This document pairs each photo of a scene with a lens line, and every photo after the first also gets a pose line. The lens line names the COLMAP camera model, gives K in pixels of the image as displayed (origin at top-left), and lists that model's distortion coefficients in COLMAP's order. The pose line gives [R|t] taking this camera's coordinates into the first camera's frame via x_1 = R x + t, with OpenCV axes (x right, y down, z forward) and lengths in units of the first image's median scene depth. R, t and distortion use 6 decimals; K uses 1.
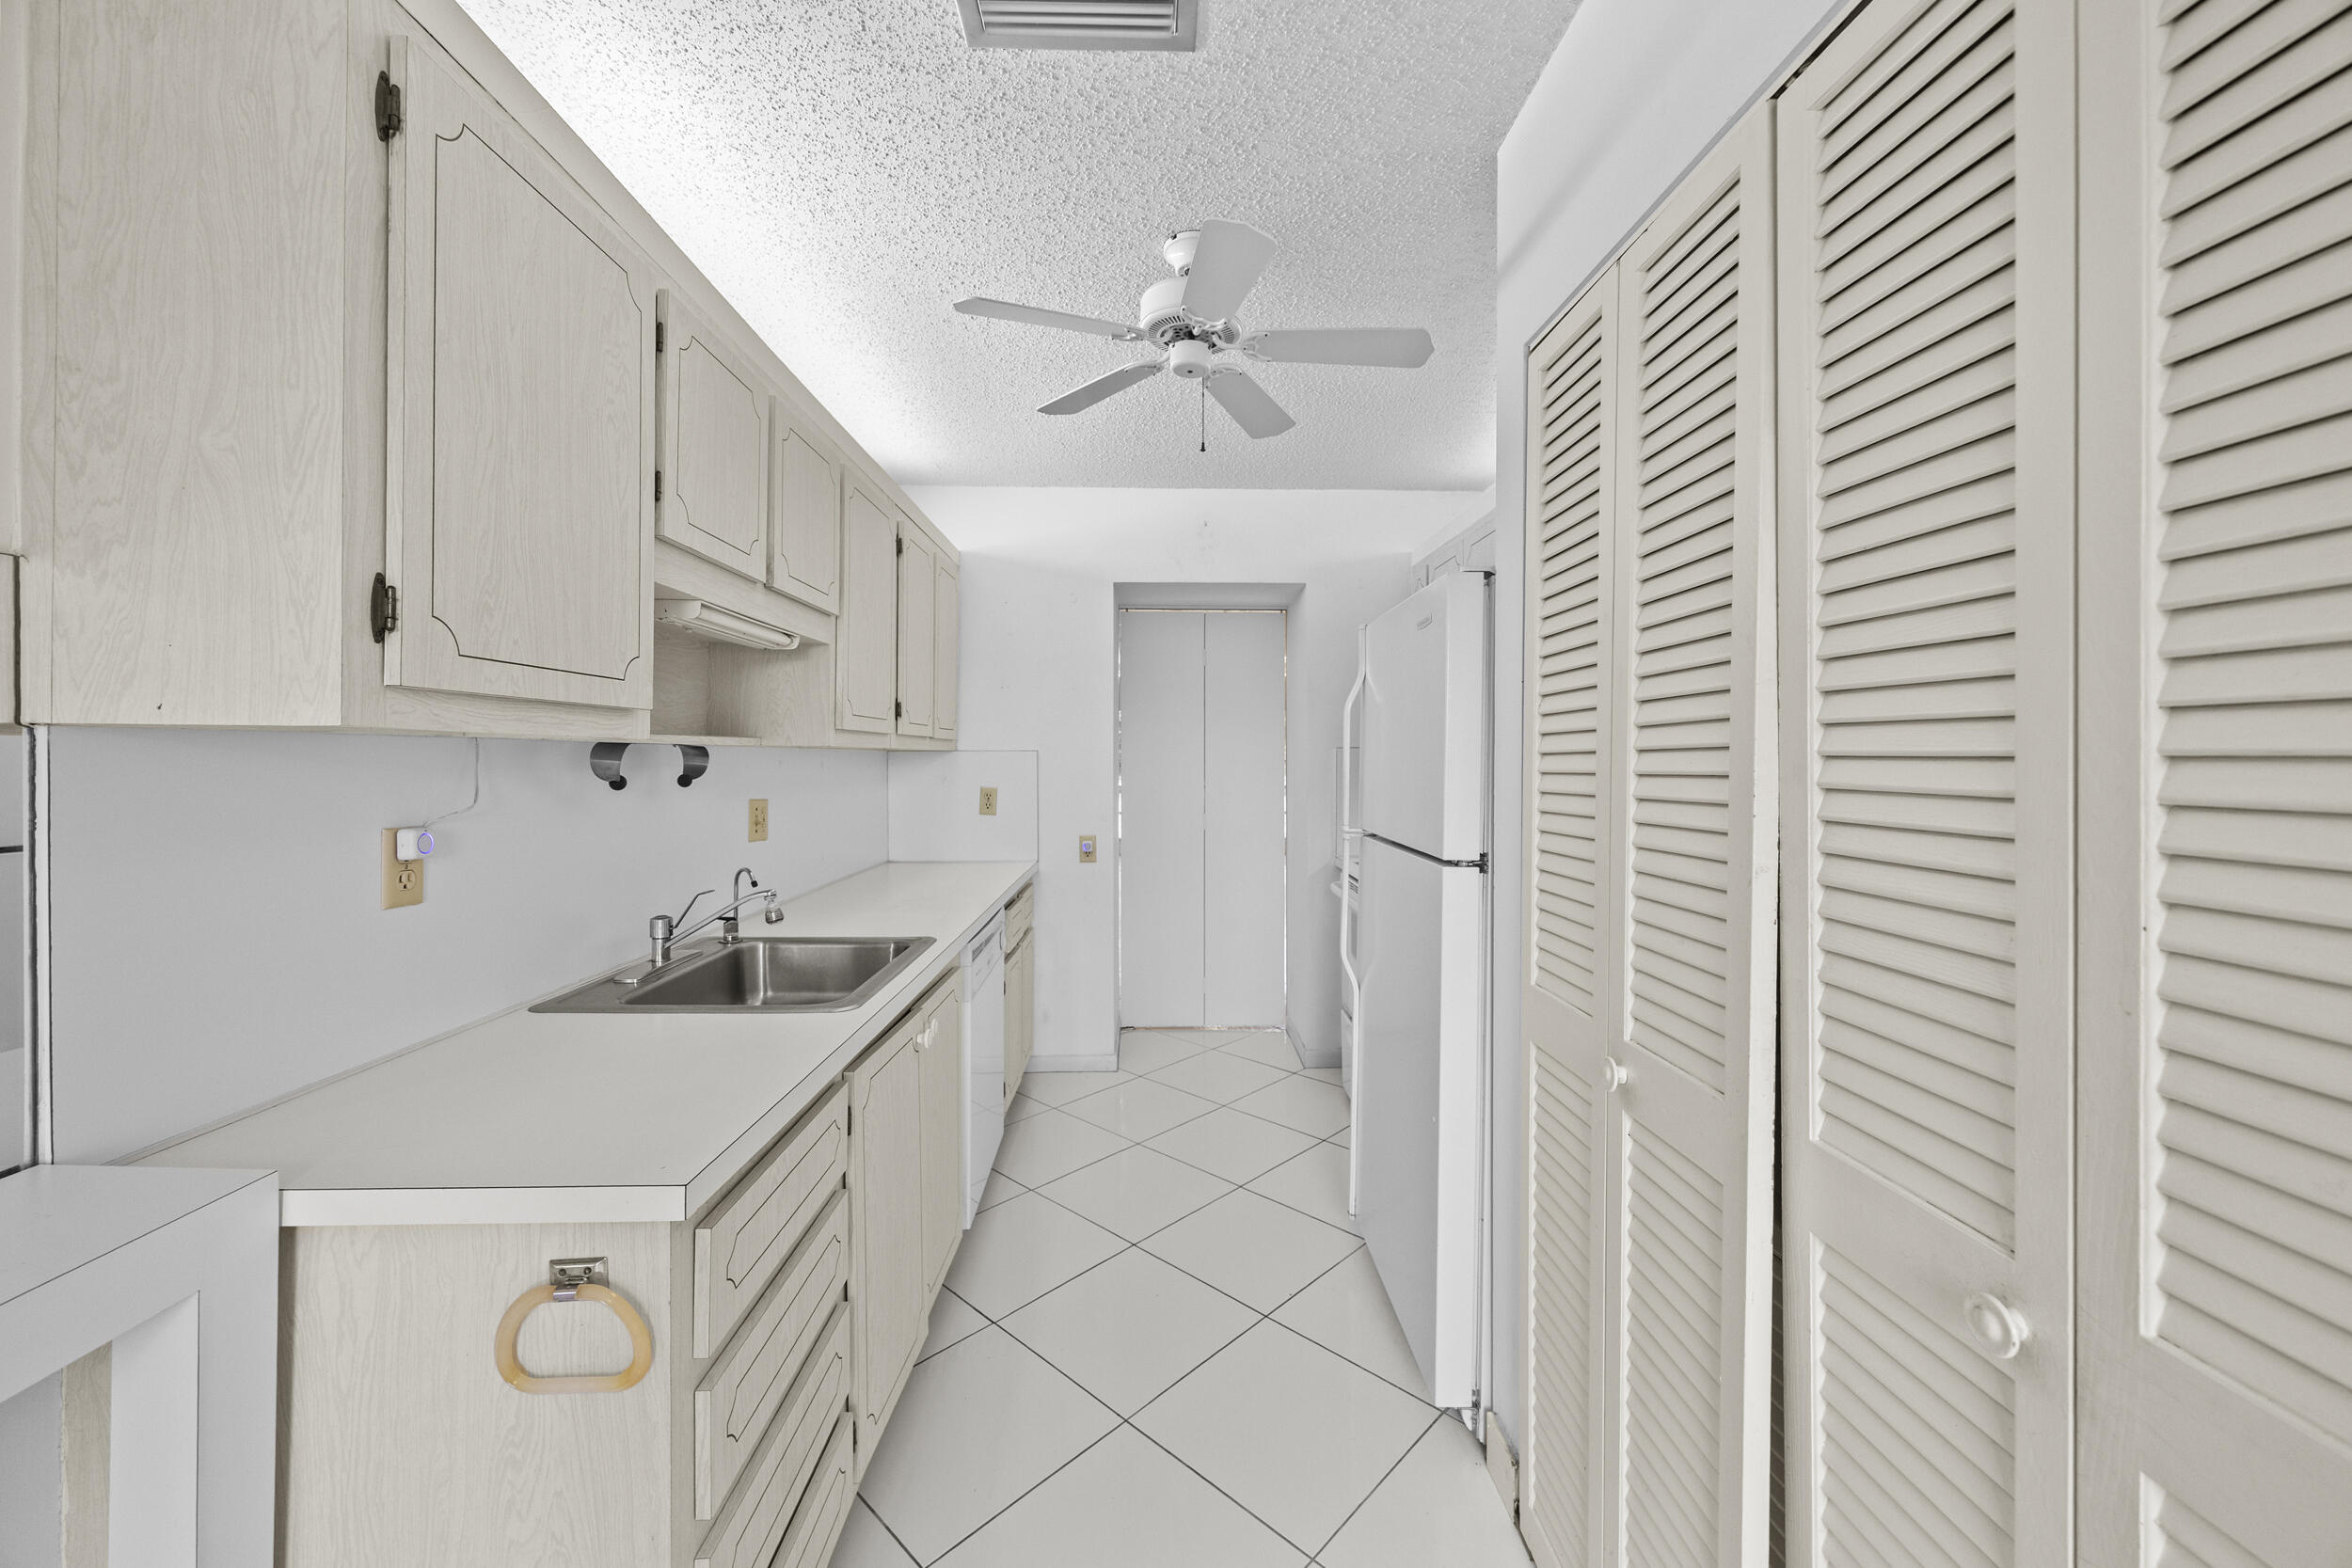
lens RADIAL K [[899.4, 0, 1170.8], [0, 899.4, 756.6], [0, 0, 1]] dist [0.000131, 0.000324]
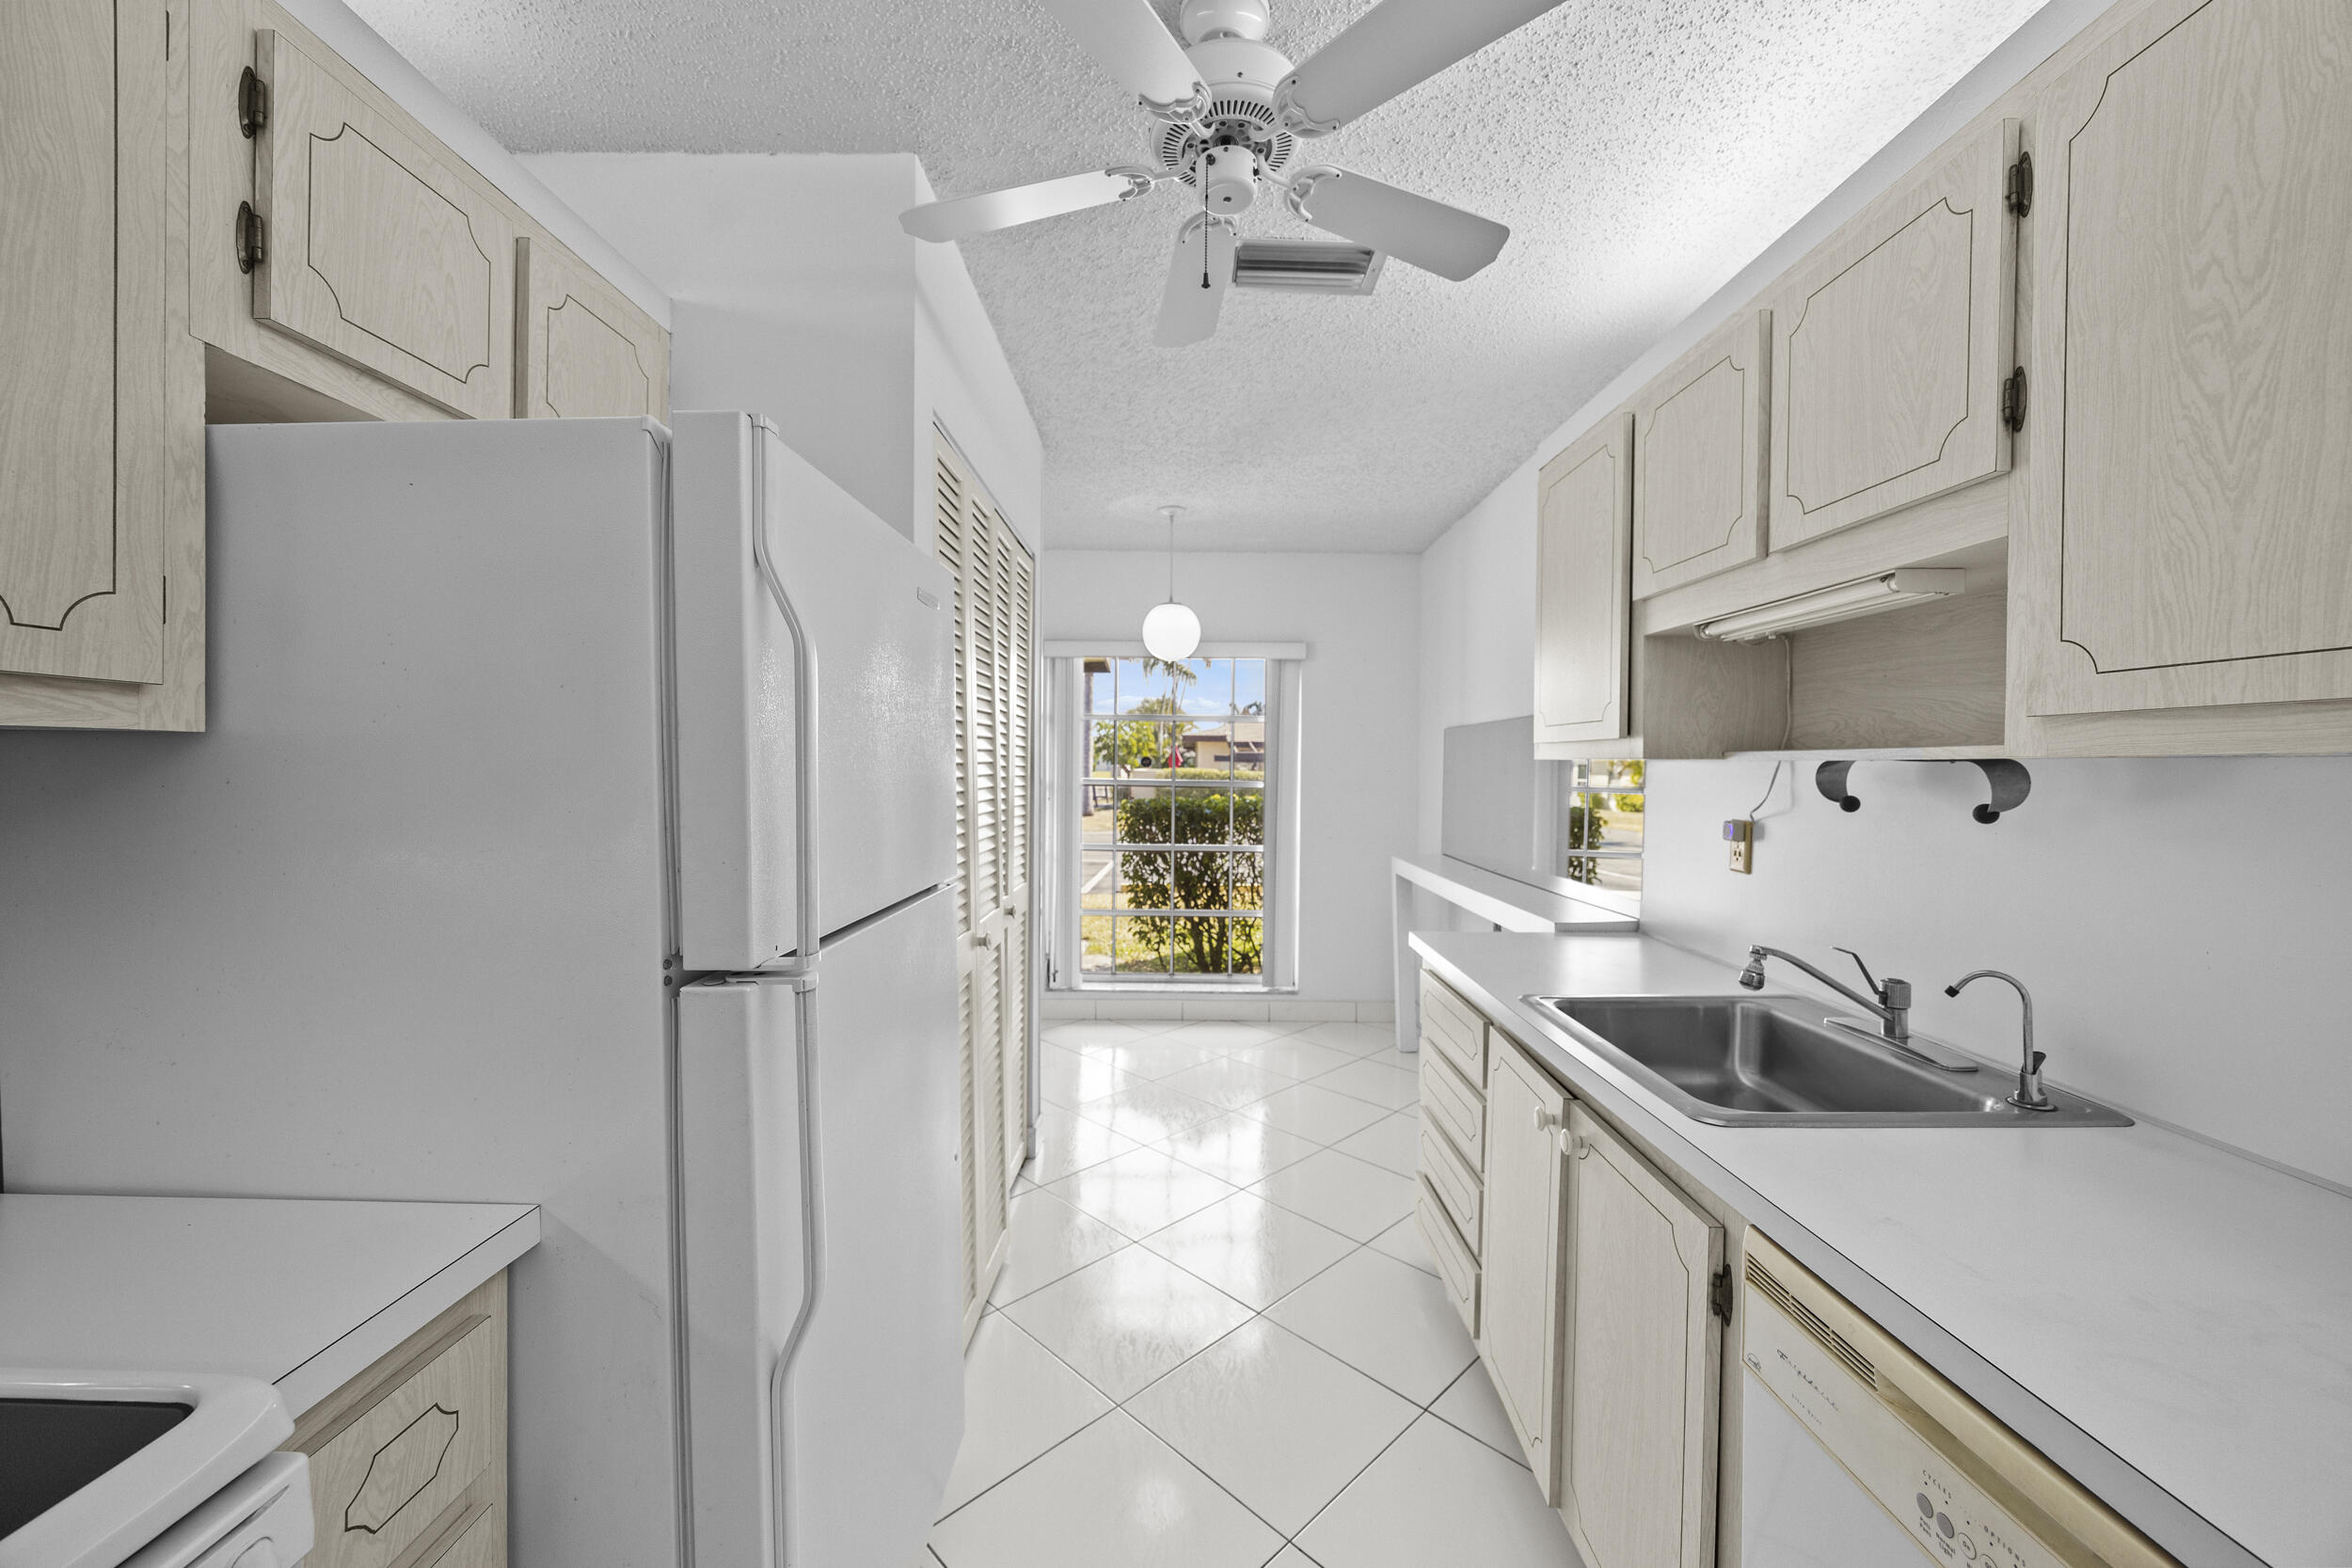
lens RADIAL K [[899.4, 0, 1176.9], [0, 899.4, 778.2], [0, 0, 1]] dist [0.000131, 0.000324]
pose [[-0.999569, -0.006481, 0.028629, 0.040659], [-0.006073, 0.999880, 0.014283, -0.006249], [-0.028718, 0.014103, -0.999488, 1.908378]]
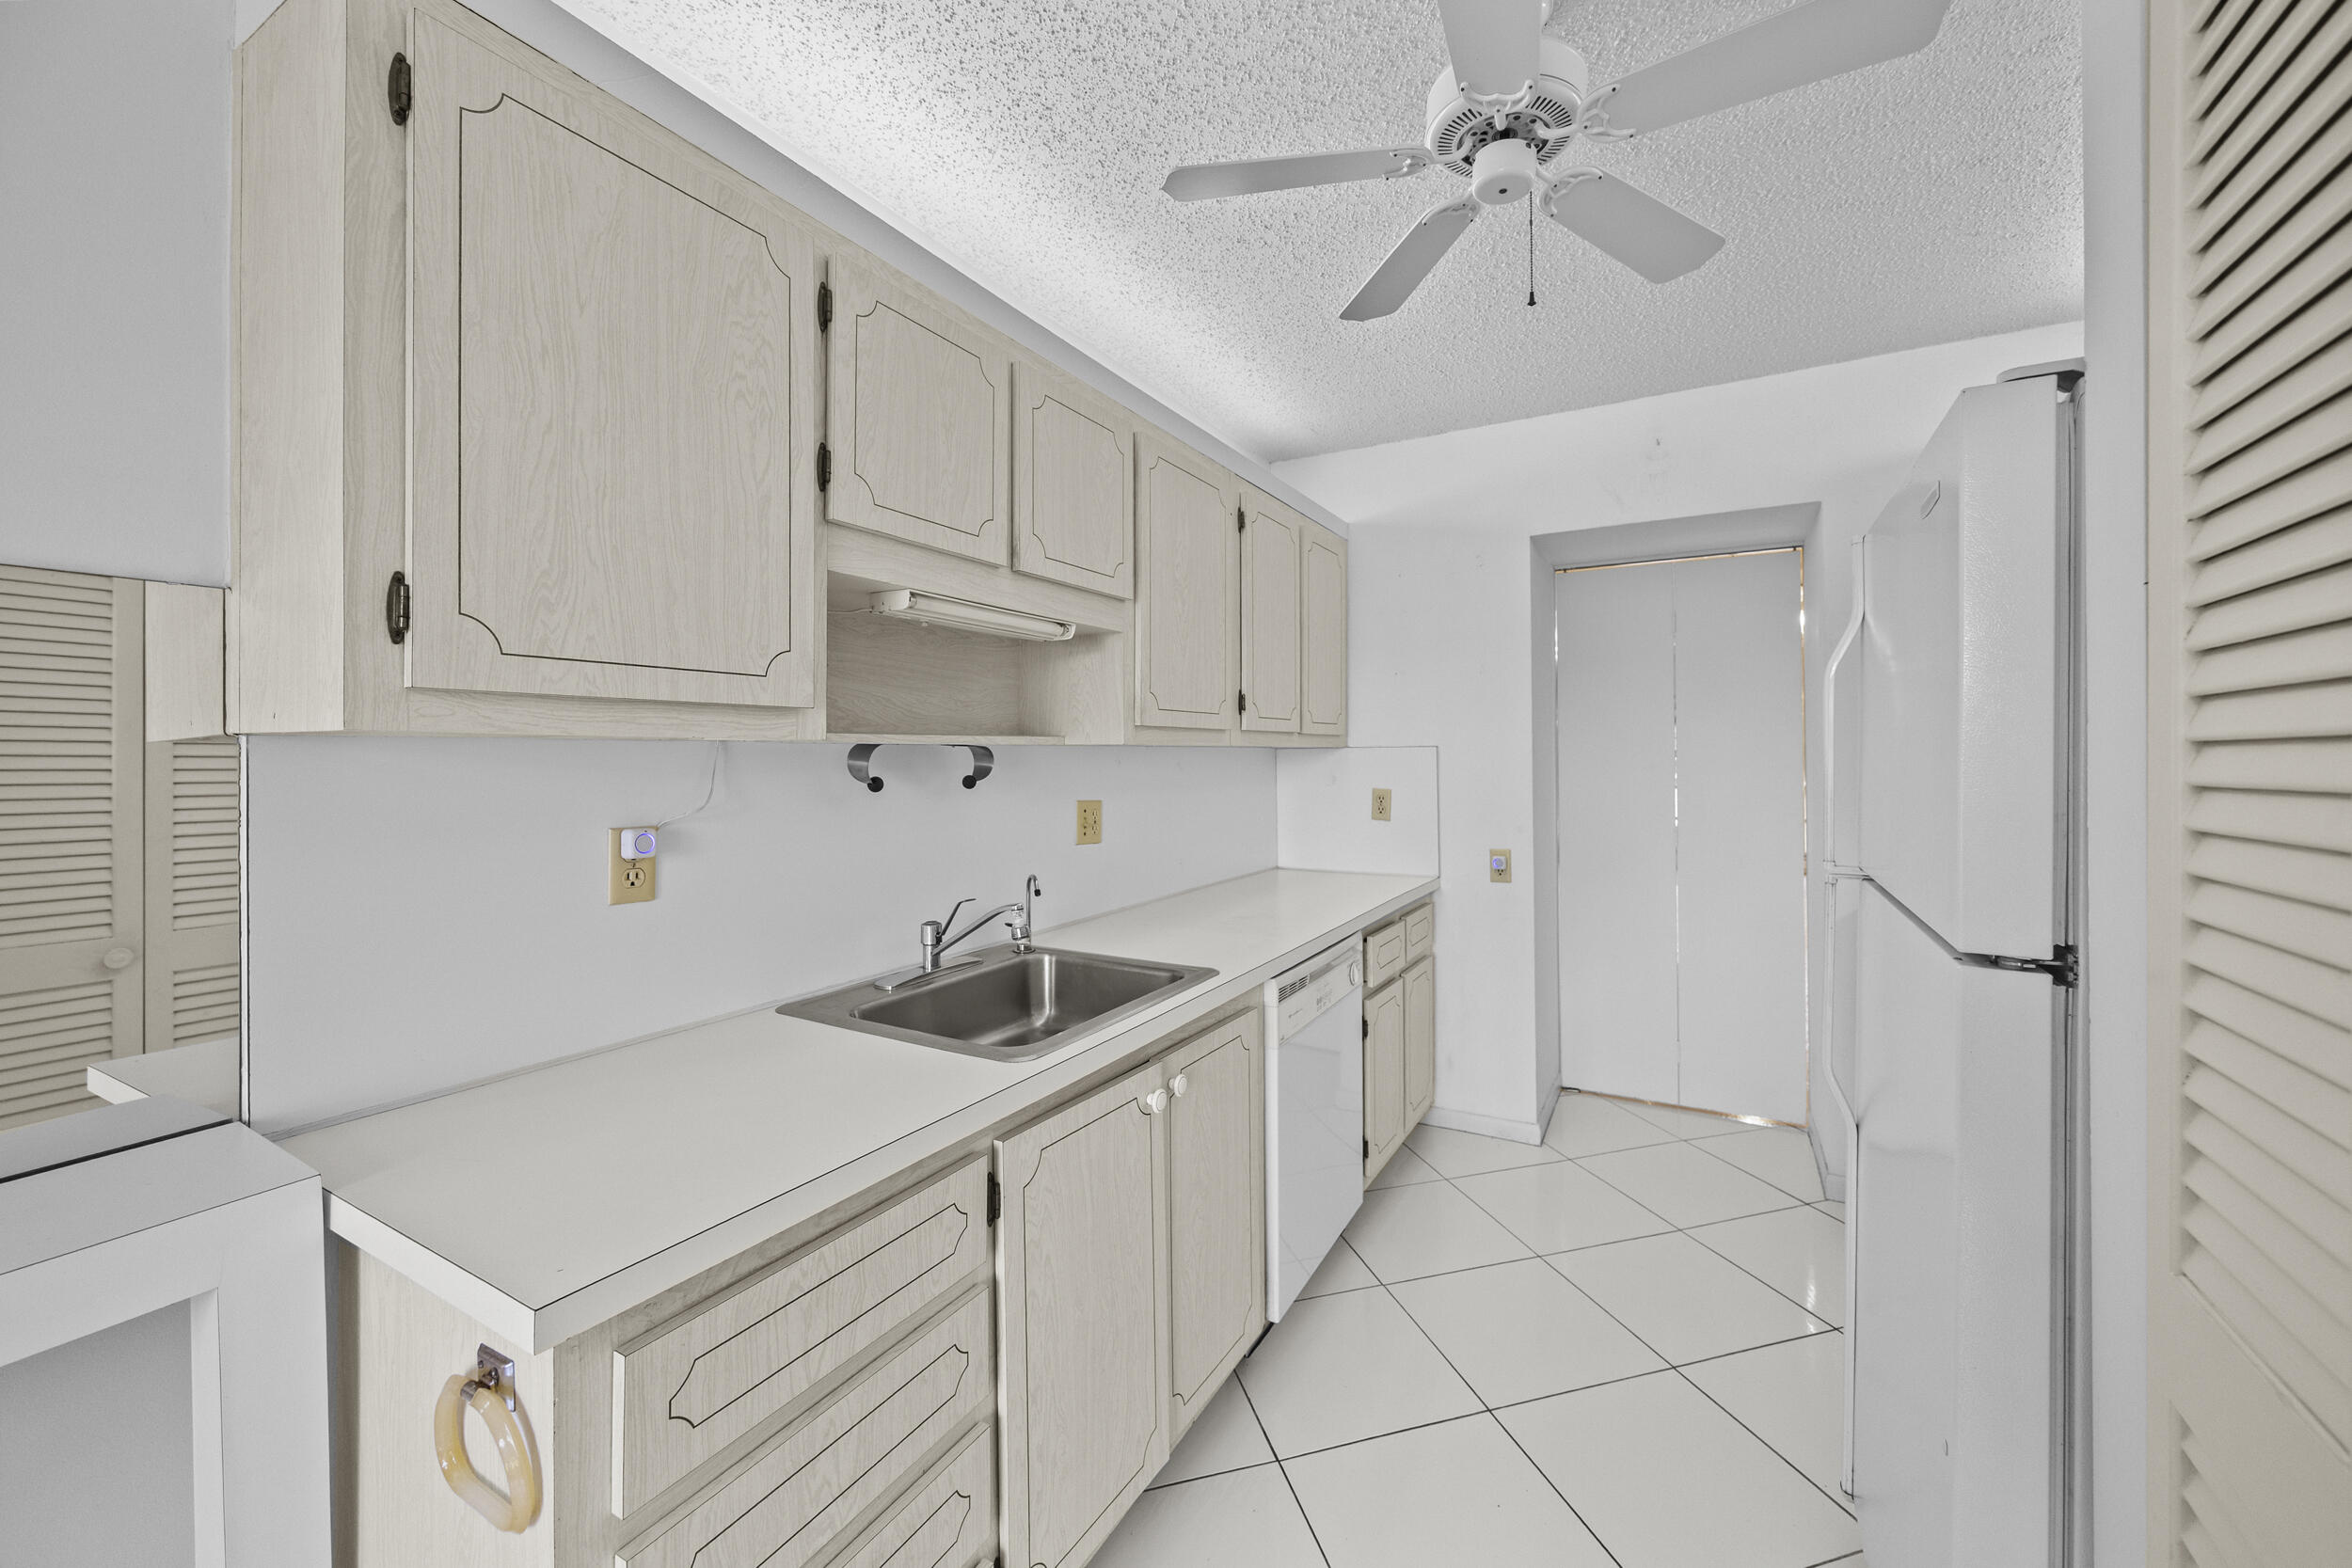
lens RADIAL K [[899.4, 0, 1192.0], [0, 899.4, 752.2], [0, 0, 1]] dist [0.000131, 0.000324]
pose [[0.859178, -0.008811, -0.511601, 0.186089], [0.008252, 0.999960, -0.003365, -0.000038], [0.511610, -0.001330, 0.859217, 0.327493]]
